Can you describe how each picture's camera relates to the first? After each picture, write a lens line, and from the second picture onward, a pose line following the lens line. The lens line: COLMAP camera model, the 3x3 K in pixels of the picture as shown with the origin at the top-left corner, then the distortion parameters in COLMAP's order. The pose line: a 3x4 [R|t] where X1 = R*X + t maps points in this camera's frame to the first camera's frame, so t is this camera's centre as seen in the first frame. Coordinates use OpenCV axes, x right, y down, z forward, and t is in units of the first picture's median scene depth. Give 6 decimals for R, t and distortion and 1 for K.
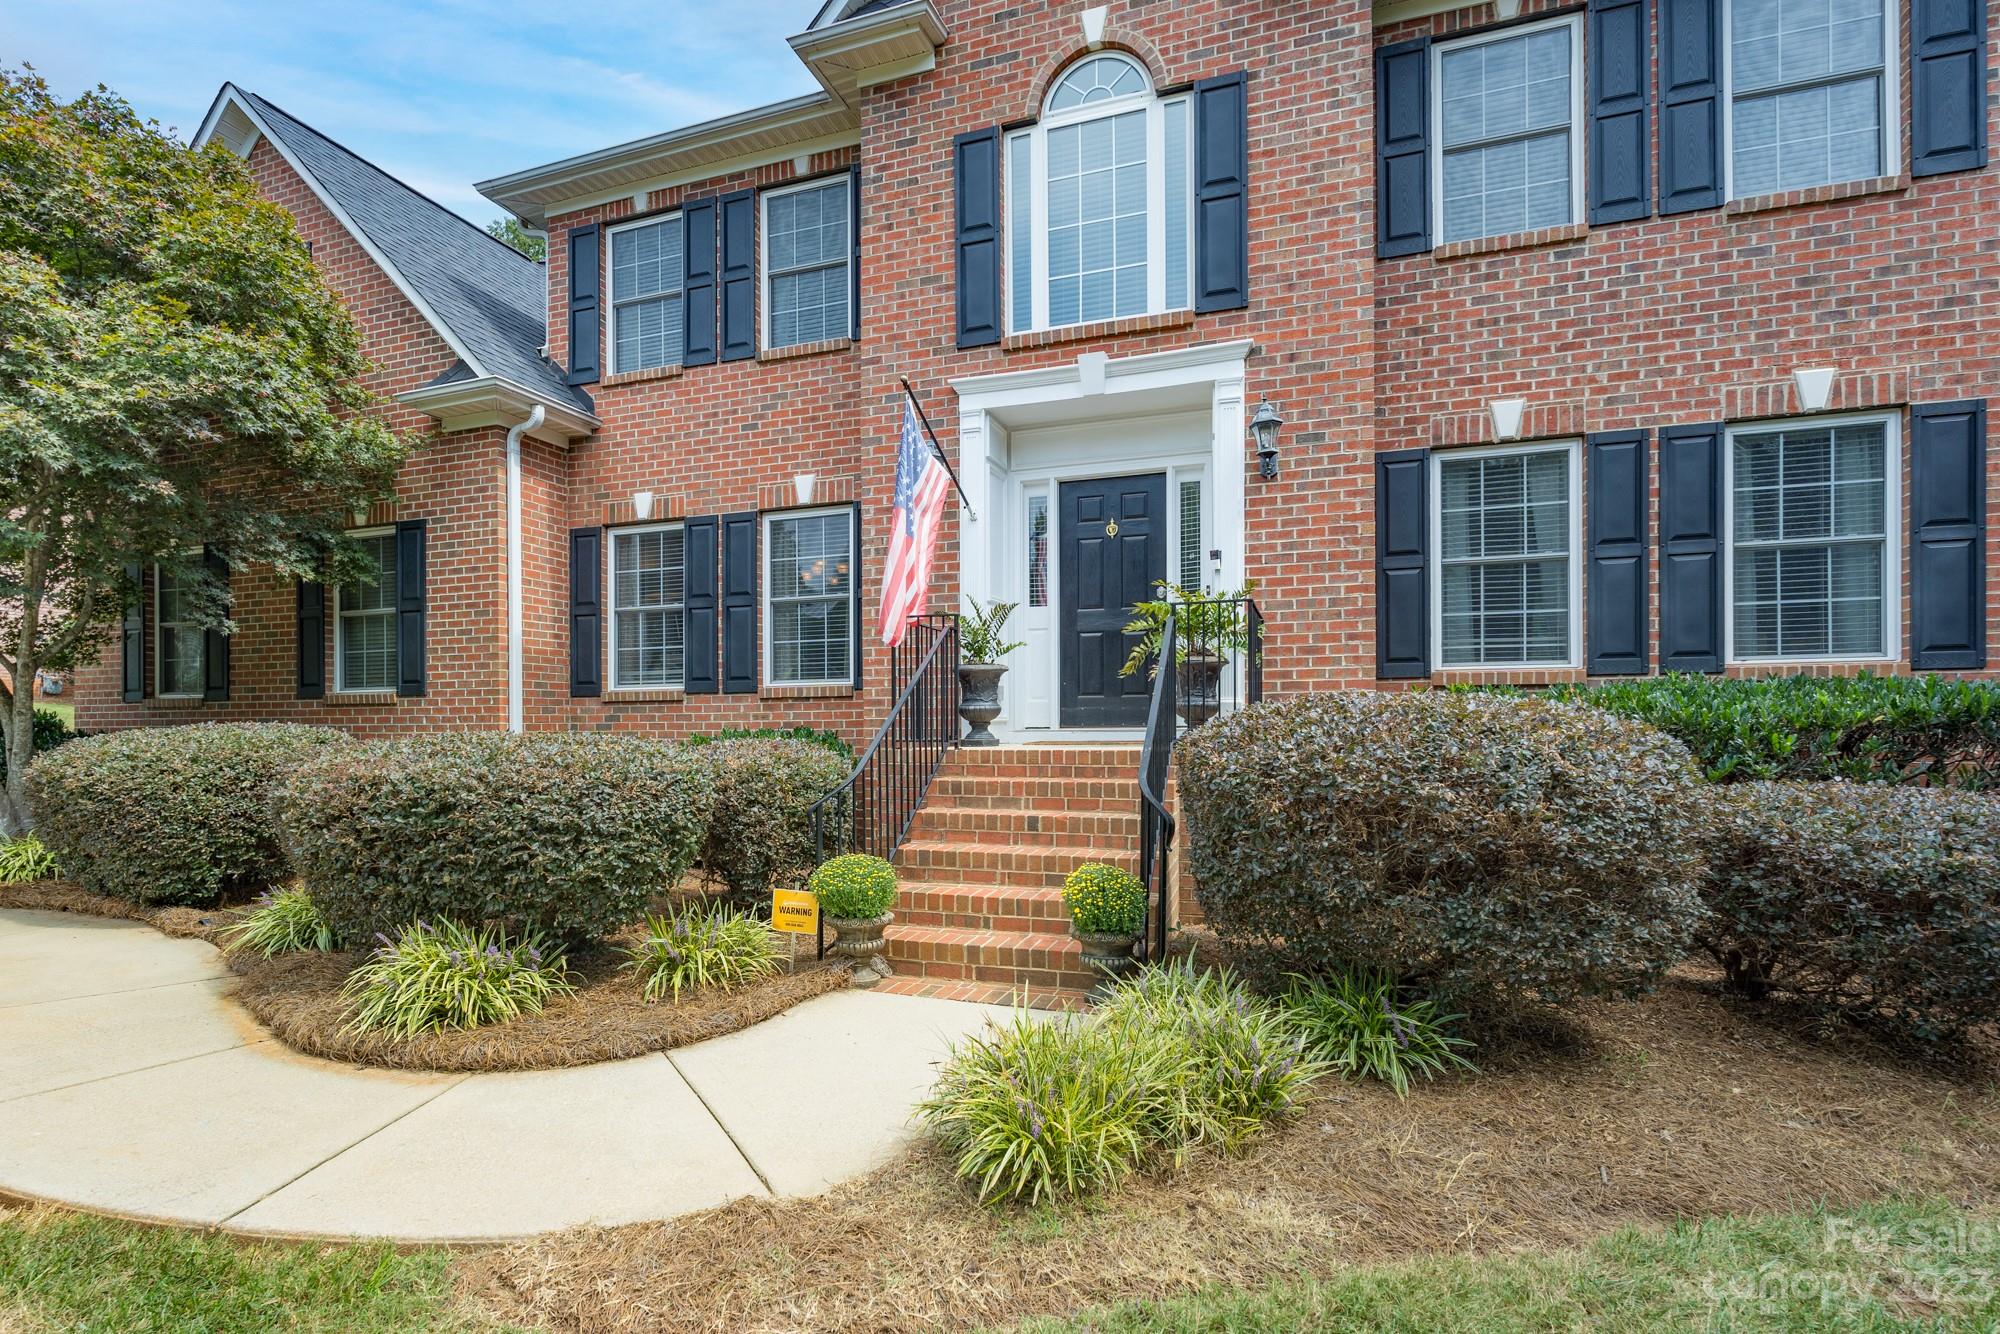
lens RADIAL K [[917.5, 0, 1000.0], [0, 917.5, 667.0], [0, 0, 1]] dist [-0.002309, -0.000213]
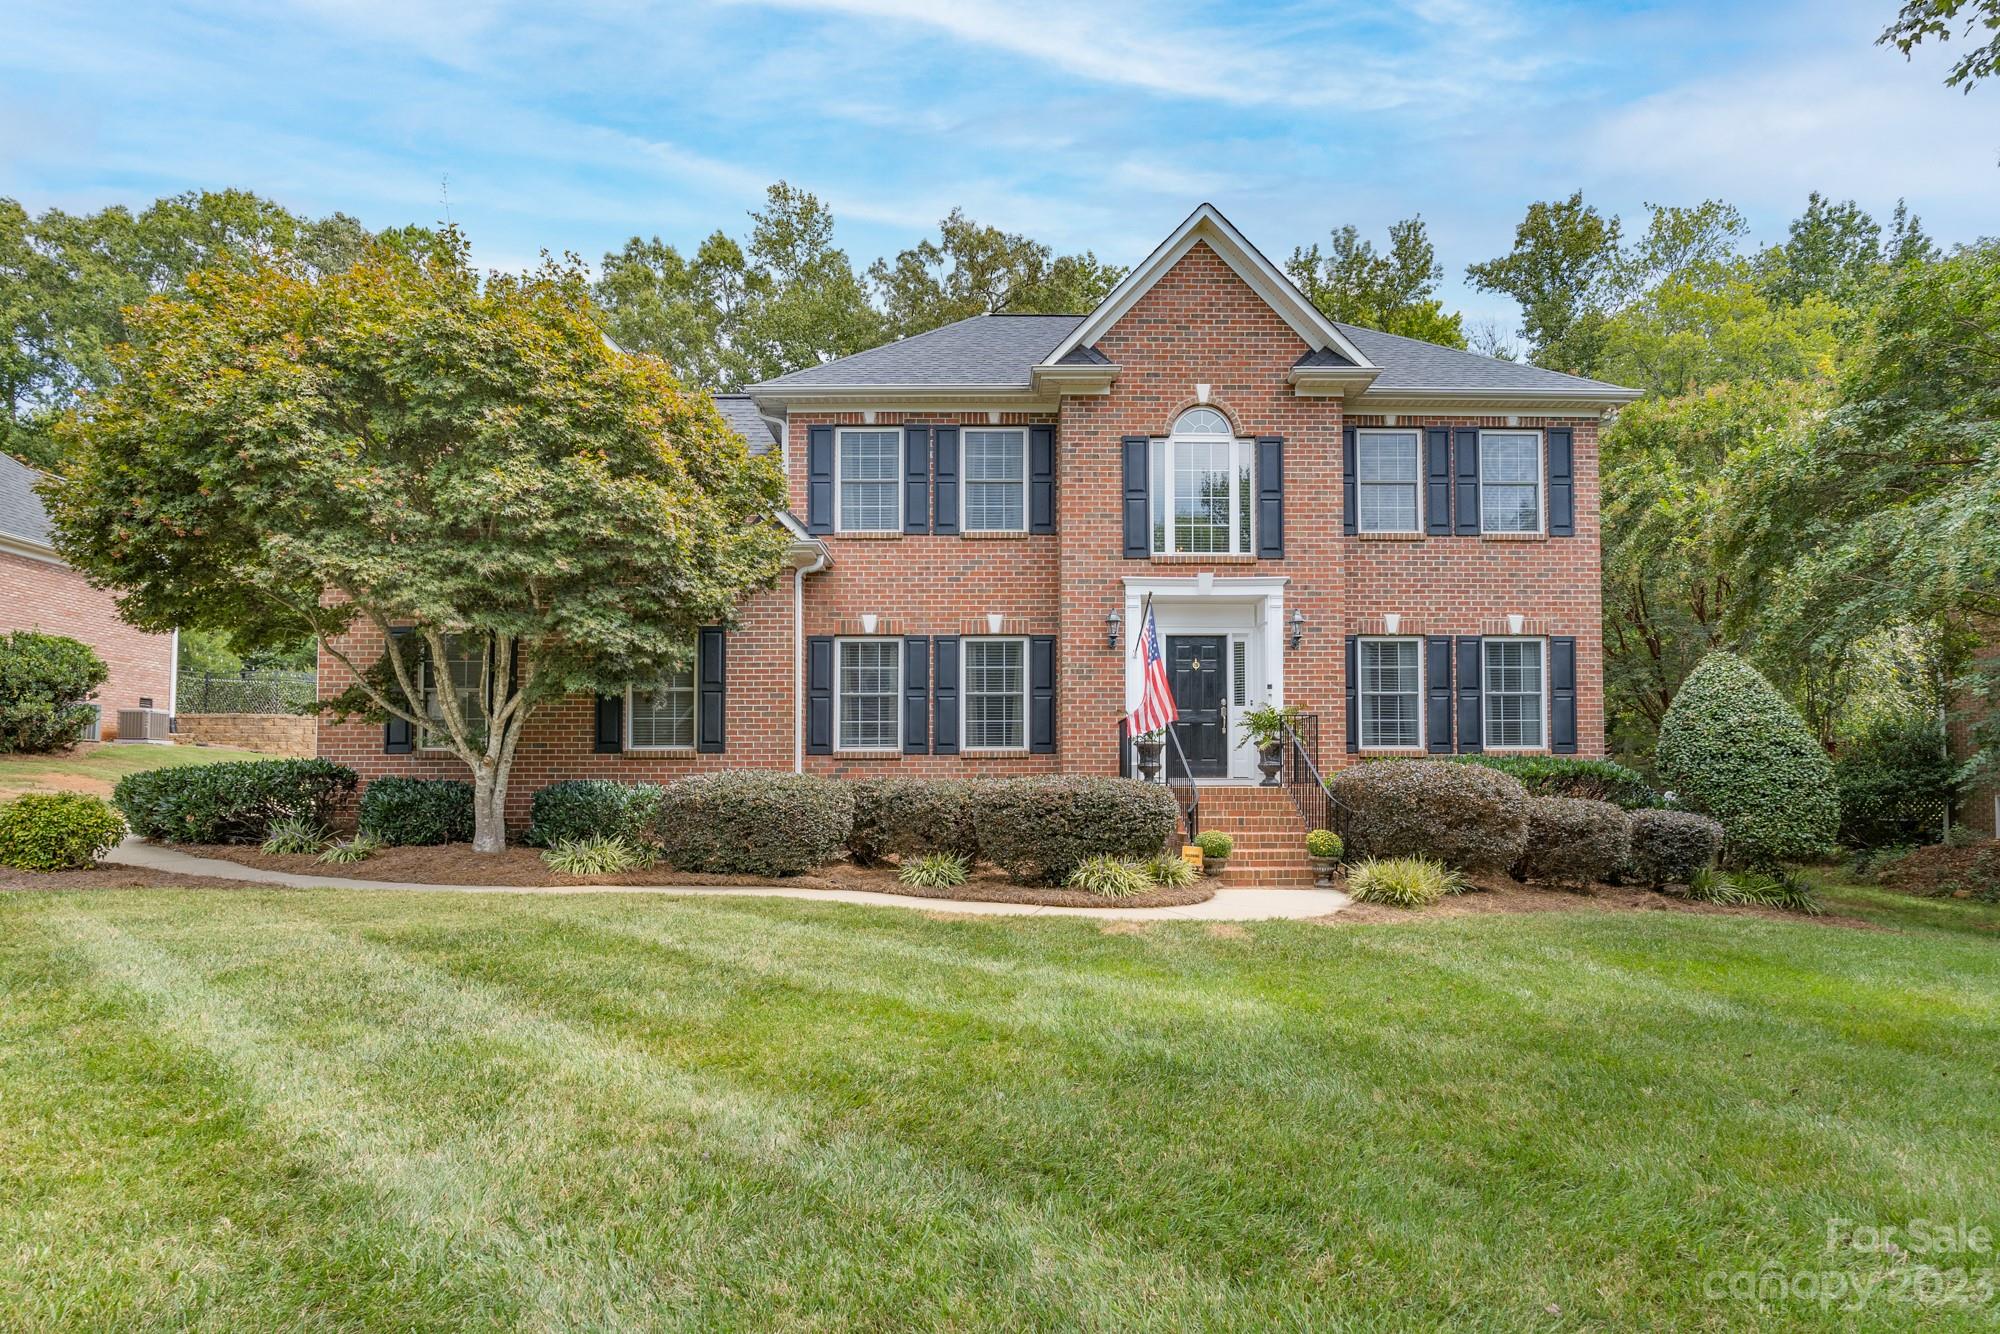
lens RADIAL K [[983.6, 0, 1000.0], [0, 983.6, 667.0], [0, 0, 1]] dist [-0.002937, -0.000288]
pose [[0.941350, 0.045126, 0.334402, -0.956496], [-0.025256, 0.997660, -0.063534, -0.018389], [-0.336486, 0.051362, 0.940287, -0.719017]]
